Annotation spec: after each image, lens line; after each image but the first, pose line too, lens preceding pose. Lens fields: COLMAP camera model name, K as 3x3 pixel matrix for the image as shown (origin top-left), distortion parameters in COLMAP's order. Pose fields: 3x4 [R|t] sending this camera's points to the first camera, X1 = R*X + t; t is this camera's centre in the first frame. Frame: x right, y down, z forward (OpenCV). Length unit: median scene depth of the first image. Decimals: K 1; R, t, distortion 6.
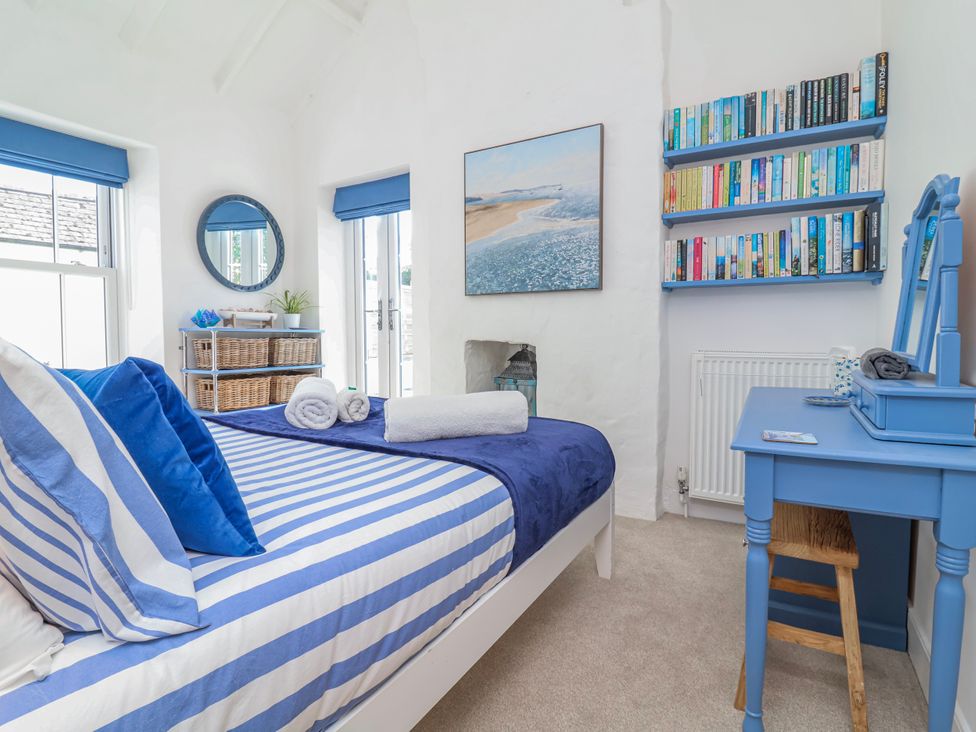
lens RADIAL K [[504.8, 0, 500.4], [0, 504.8, 357.9], [0, 0, 1]] dist [0.001497, -0.015051]
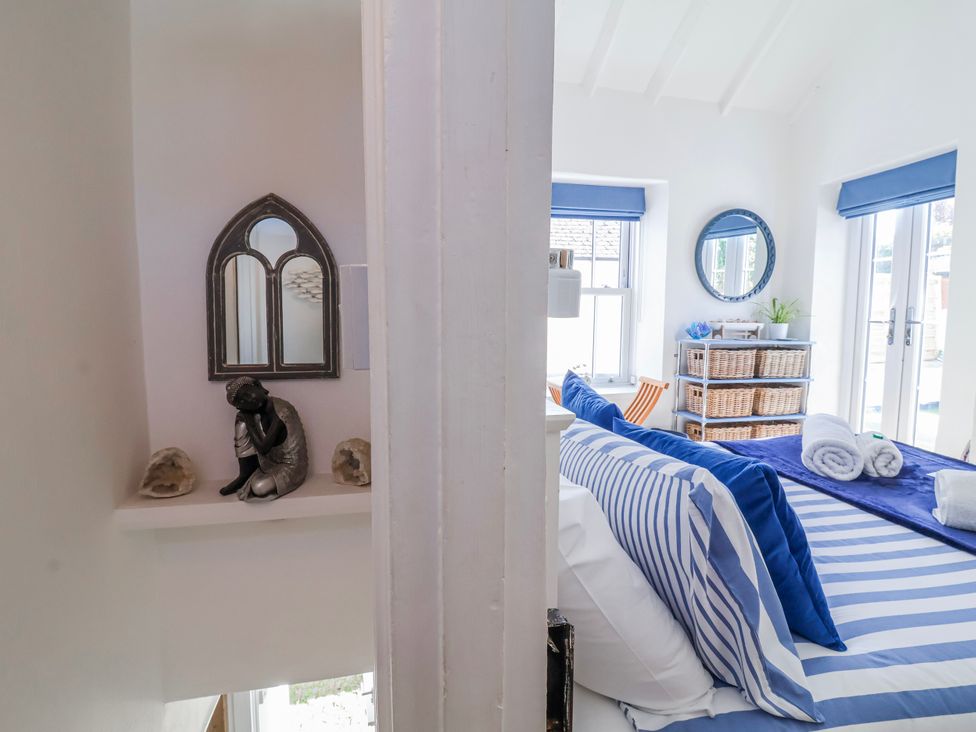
lens RADIAL K [[504.8, 0, 492.4], [0, 504.8, 356.8], [0, 0, 1]] dist [0.001497, -0.015051]
pose [[0.657391, 0.069844, -0.750306, -0.055208], [-0.043737, 0.997553, 0.054539, -0.062886], [0.752280, -0.003037, 0.658837, -0.059481]]
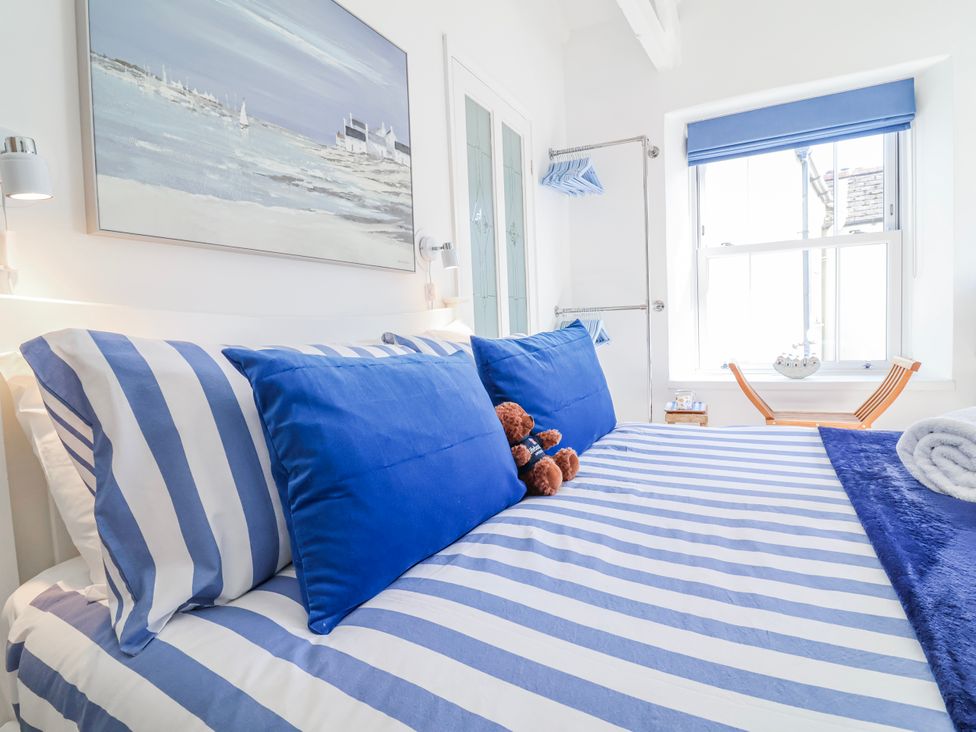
lens RADIAL K [[504.8, 0, 497.5], [0, 504.8, 353.8], [0, 0, 1]] dist [0.001497, -0.015051]
pose [[0.027830, 0.057943, -0.997932, 0.050364], [-0.019143, 0.998166, 0.057422, -0.008243], [0.999429, 0.017505, 0.028889, 0.311528]]
